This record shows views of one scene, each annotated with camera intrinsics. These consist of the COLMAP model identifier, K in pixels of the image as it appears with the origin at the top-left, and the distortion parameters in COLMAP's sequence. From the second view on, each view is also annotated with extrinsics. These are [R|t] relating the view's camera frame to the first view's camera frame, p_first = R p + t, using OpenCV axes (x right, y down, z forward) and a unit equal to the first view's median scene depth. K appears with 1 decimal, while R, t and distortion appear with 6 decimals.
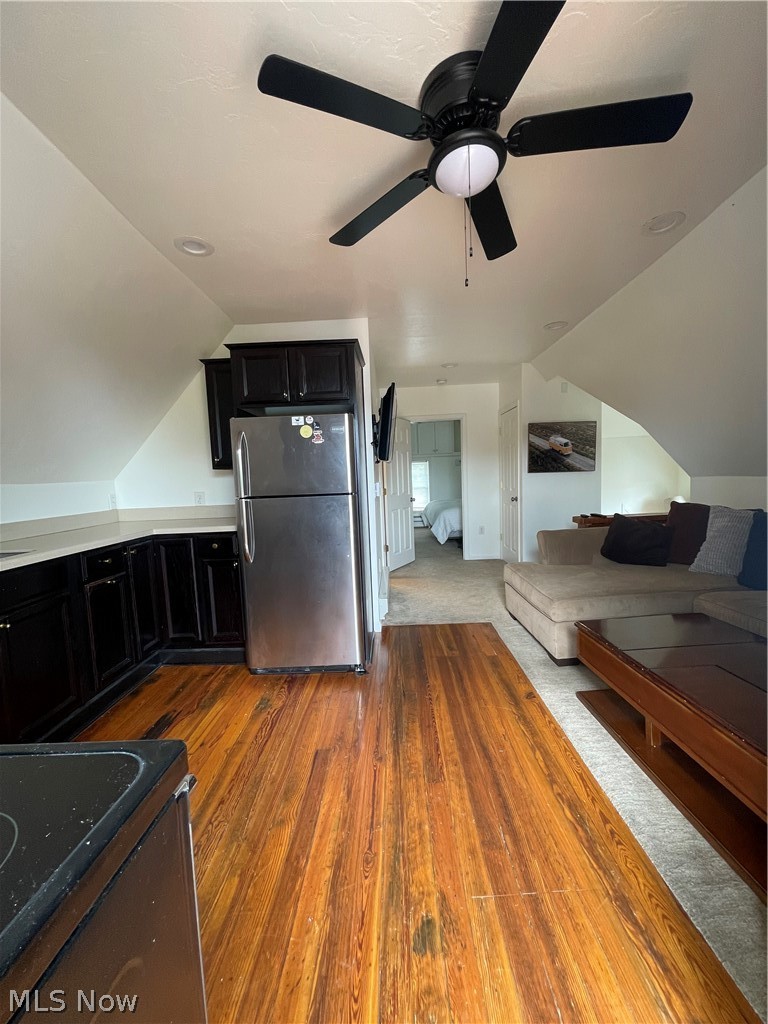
lens RADIAL K [[414.7, 0, 382.8], [0, 414.7, 514.5], [0, 0, 1]] dist [0.003779, 0.000373]
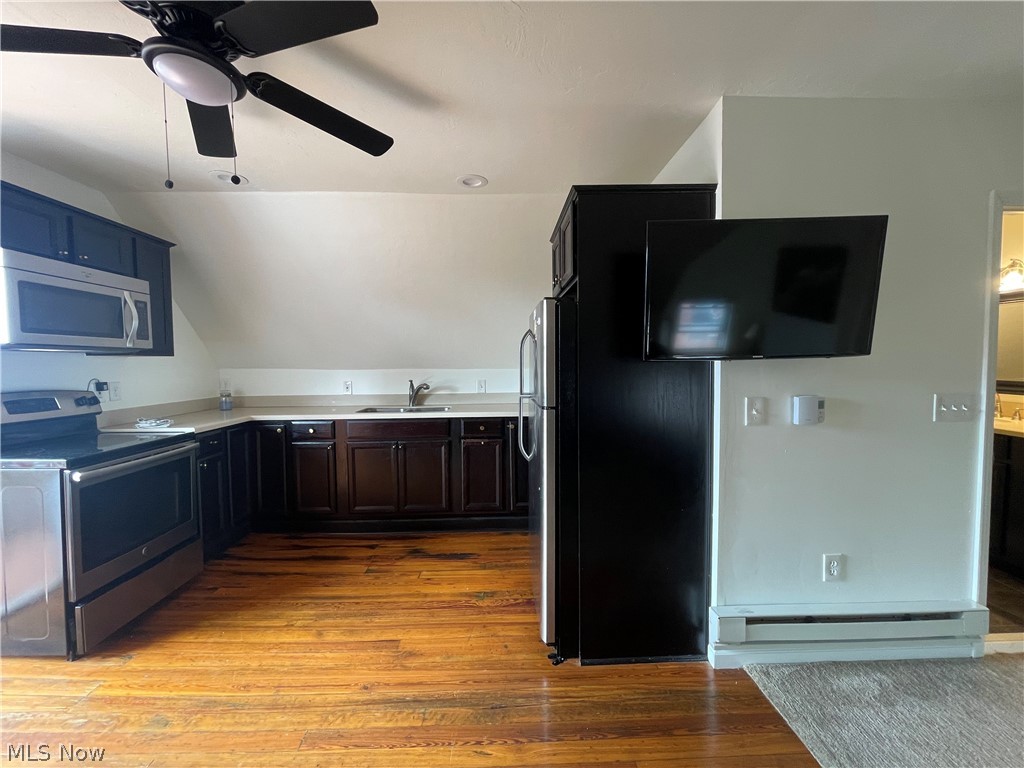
lens RADIAL K [[414.7, 0, 509.6], [0, 414.7, 382.5], [0, 0, 1]] dist [0.003779, 0.000373]
pose [[0.053570, 0.086613, -0.994801, 0.822595], [-0.082185, 0.993234, 0.082050, -0.185091], [0.995176, 0.077363, 0.060325, 1.131438]]
